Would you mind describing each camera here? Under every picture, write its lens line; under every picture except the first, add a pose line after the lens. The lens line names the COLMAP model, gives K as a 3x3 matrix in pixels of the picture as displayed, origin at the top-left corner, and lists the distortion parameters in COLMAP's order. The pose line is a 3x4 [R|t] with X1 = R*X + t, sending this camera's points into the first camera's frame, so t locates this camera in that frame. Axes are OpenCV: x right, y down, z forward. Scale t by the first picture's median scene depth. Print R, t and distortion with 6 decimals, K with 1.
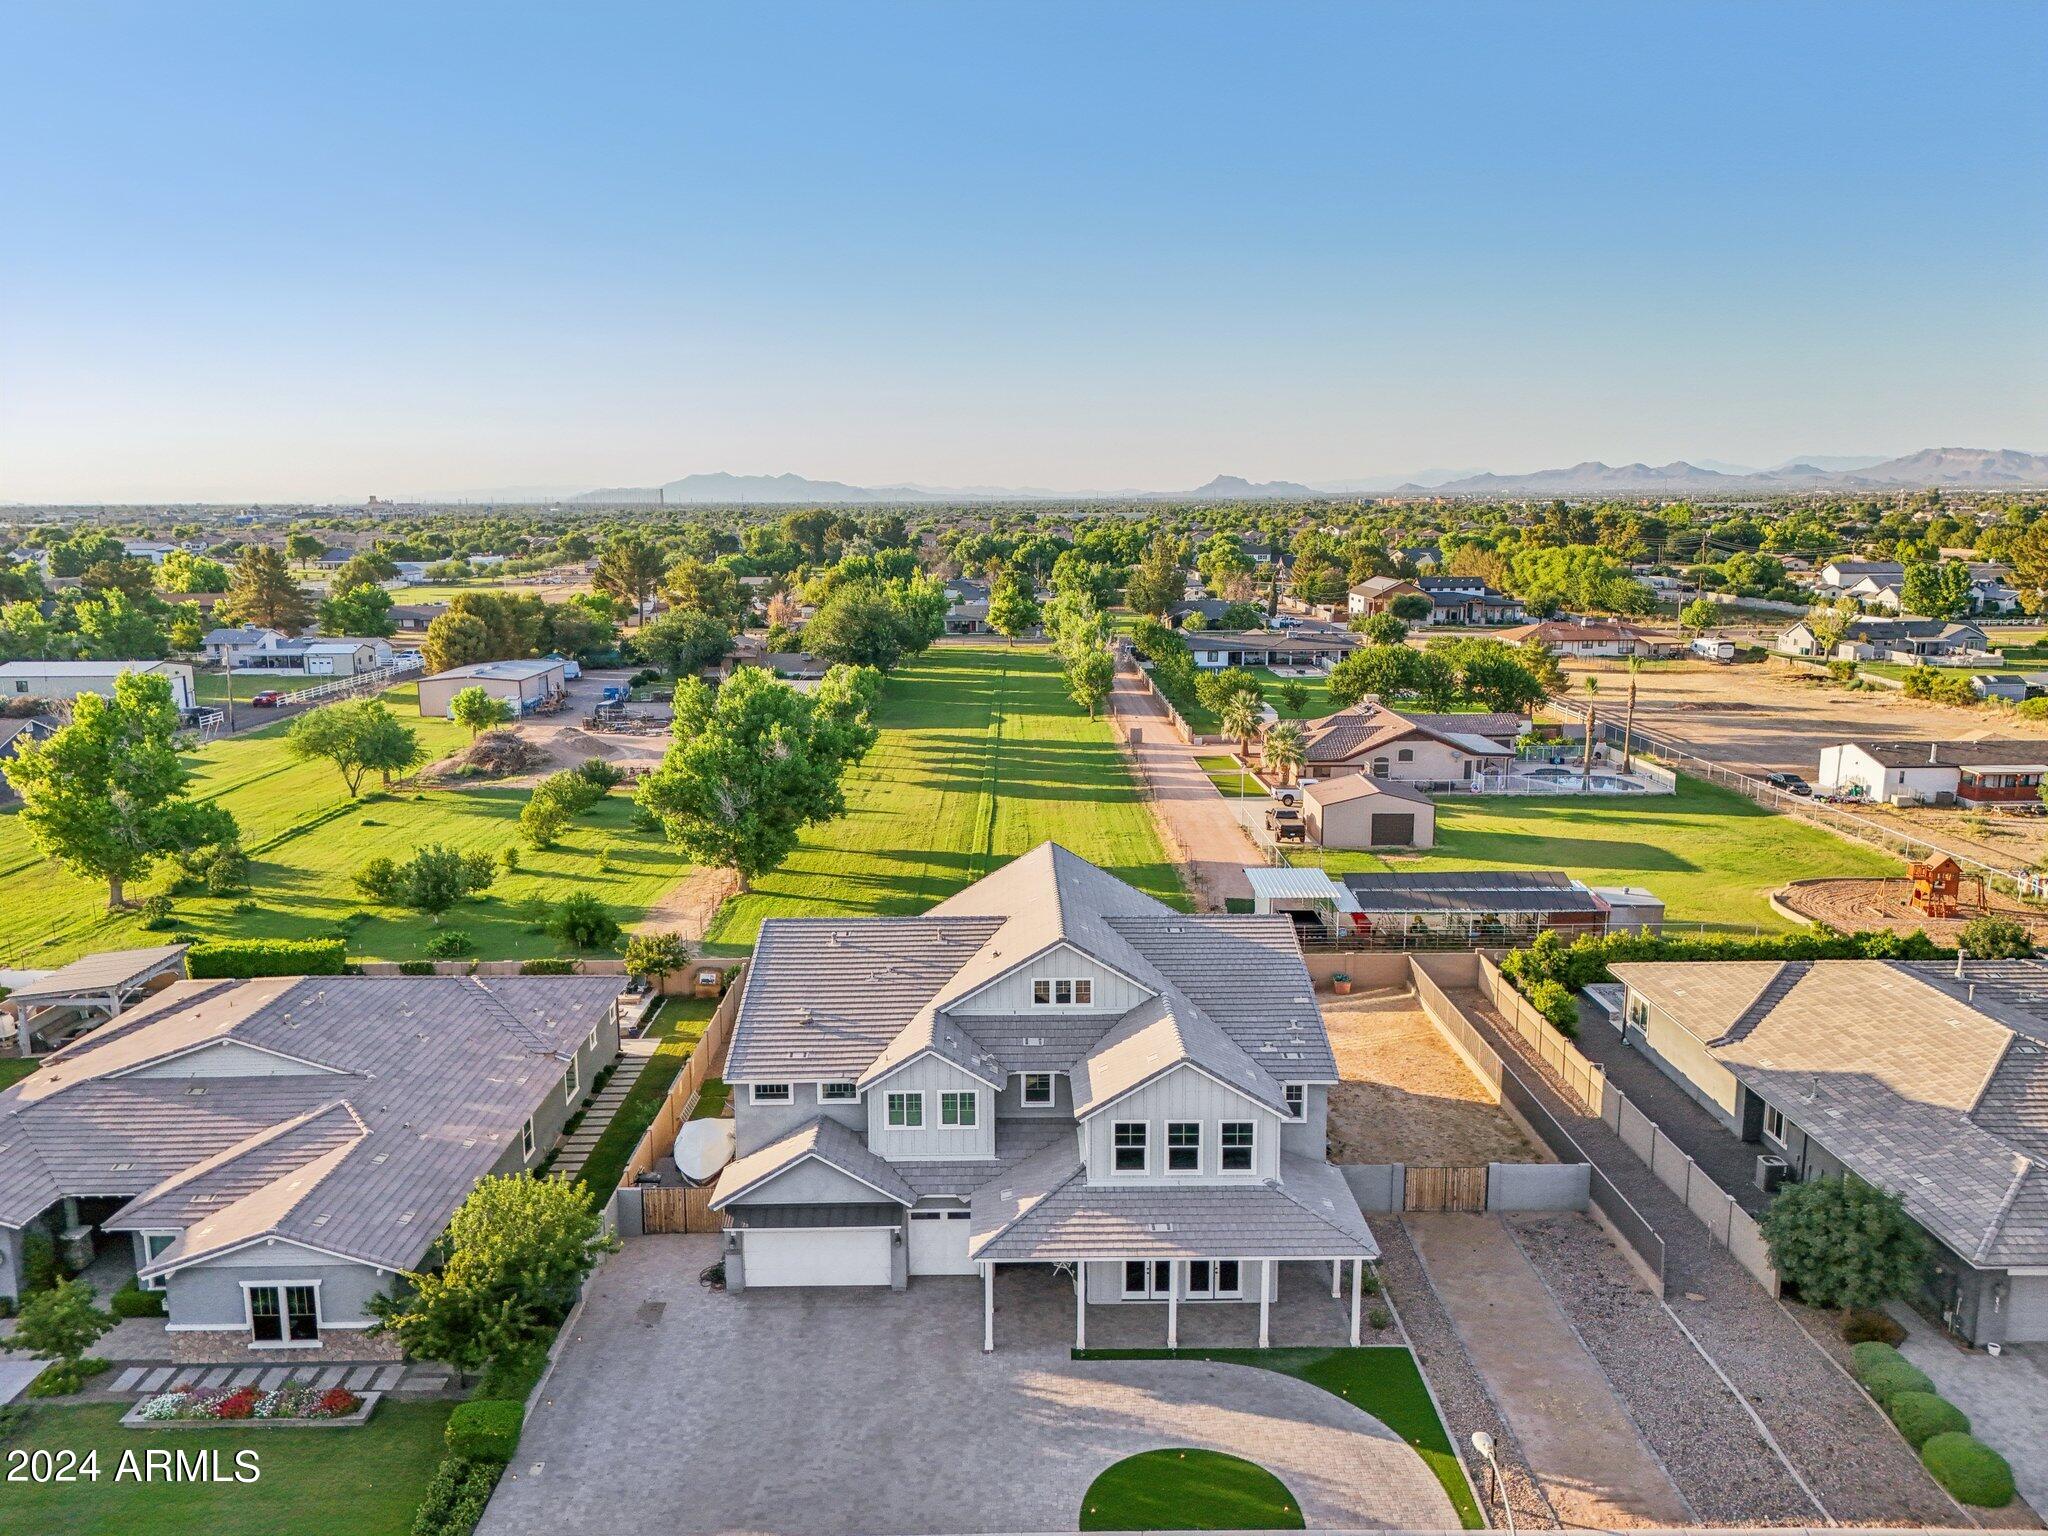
lens RADIAL K [[1505.3, 0, 1024.0], [0, 1505.3, 768.0], [0, 0, 1]] dist [0.079355, -0.083530]
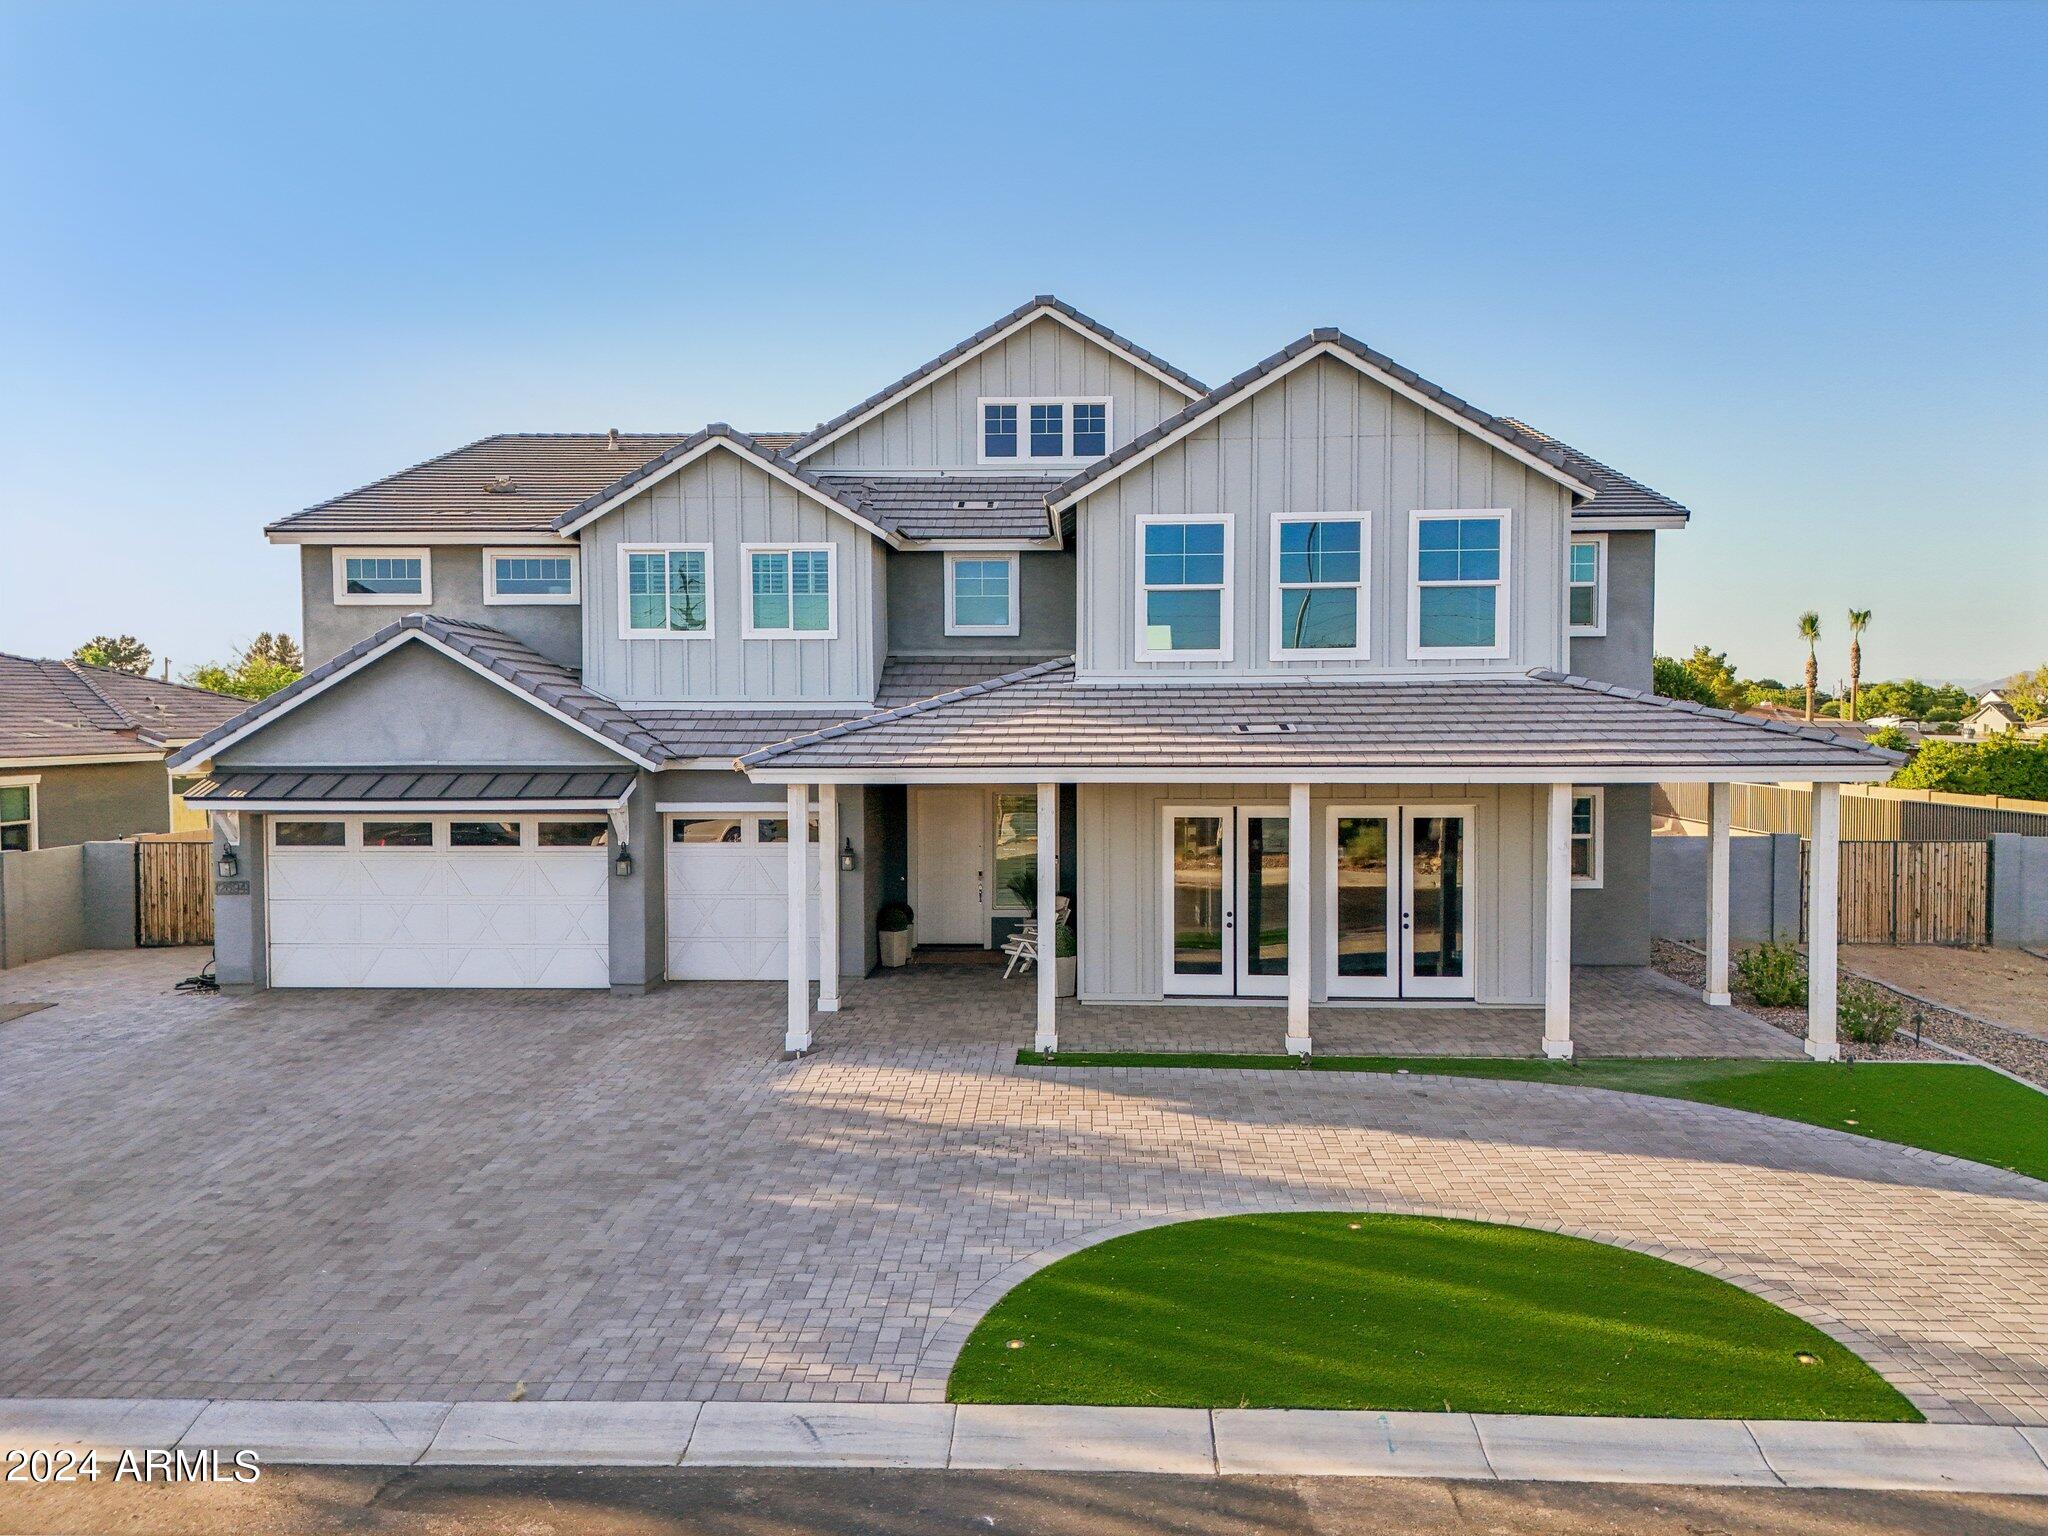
lens RADIAL K [[1513.0, 0, 1024.0], [0, 1513.0, 768.0], [0, 0, 1]] dist [0.072547, -0.075992]
pose [[0.998543, 0.002517, -0.053895, 0.046303], [-0.010078, 0.990031, -0.140490, 0.329370], [0.053005, 0.140828, 0.988614, 0.568433]]
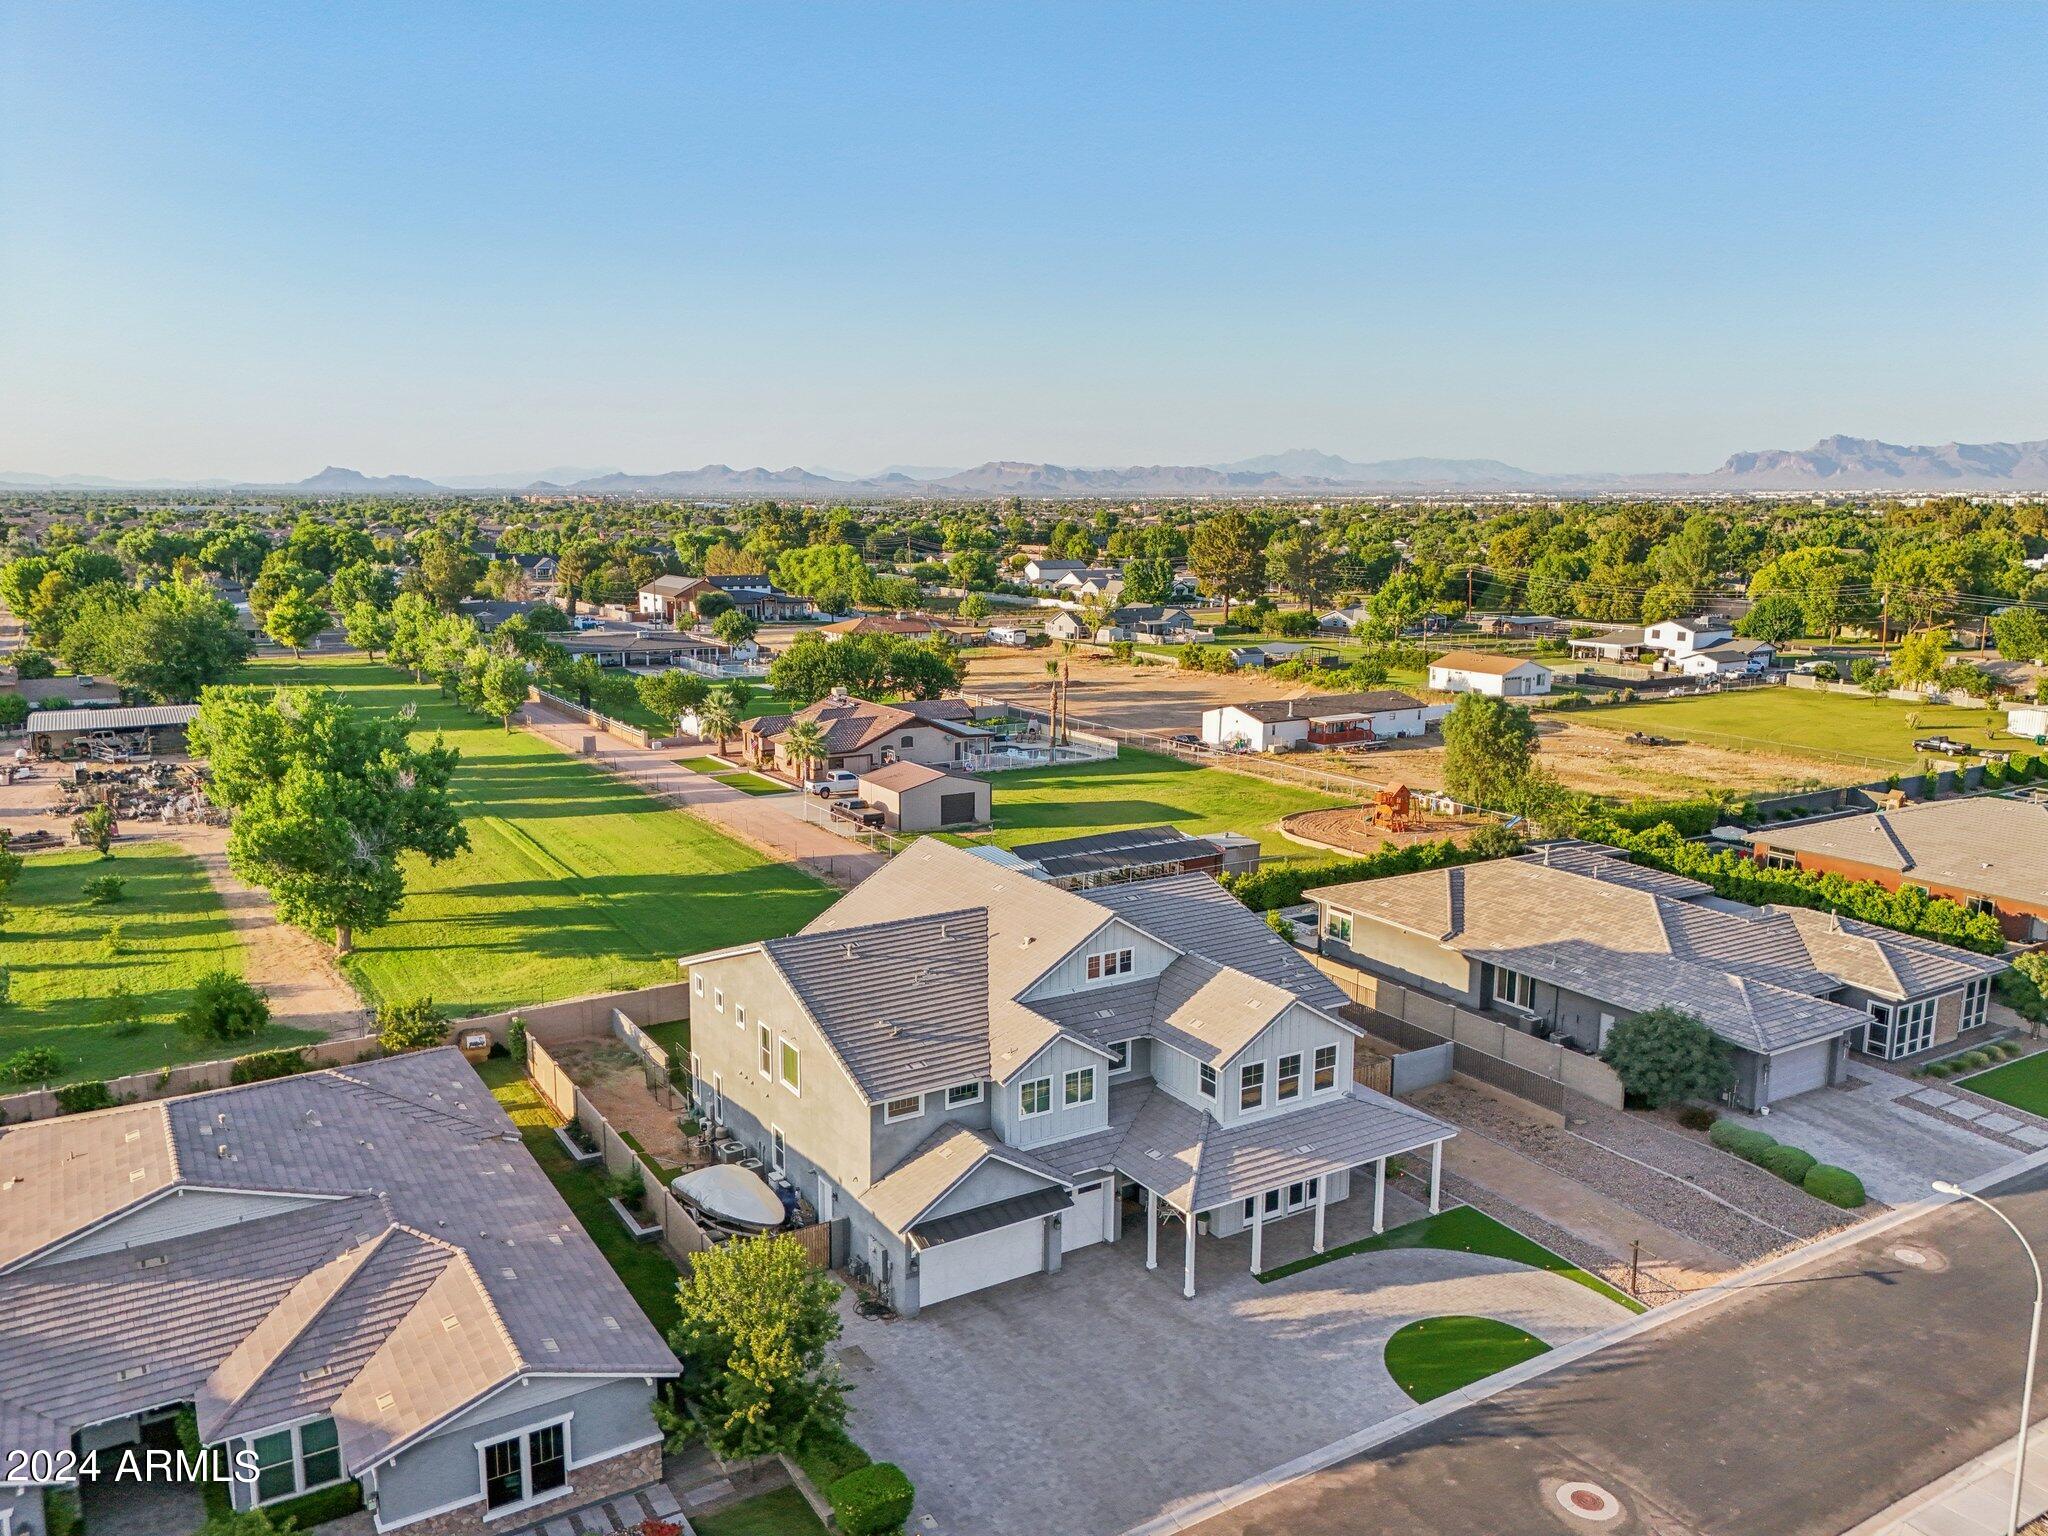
lens RADIAL K [[1513.0, 0, 1024.0], [0, 1513.0, 768.0], [0, 0, 1]] dist [0.072547, -0.075992]
pose [[0.855953, -0.080893, 0.510687, -0.576420], [0.081117, 0.996464, 0.021882, -0.017299], [-0.510652, 0.022695, 0.859488, 0.118965]]
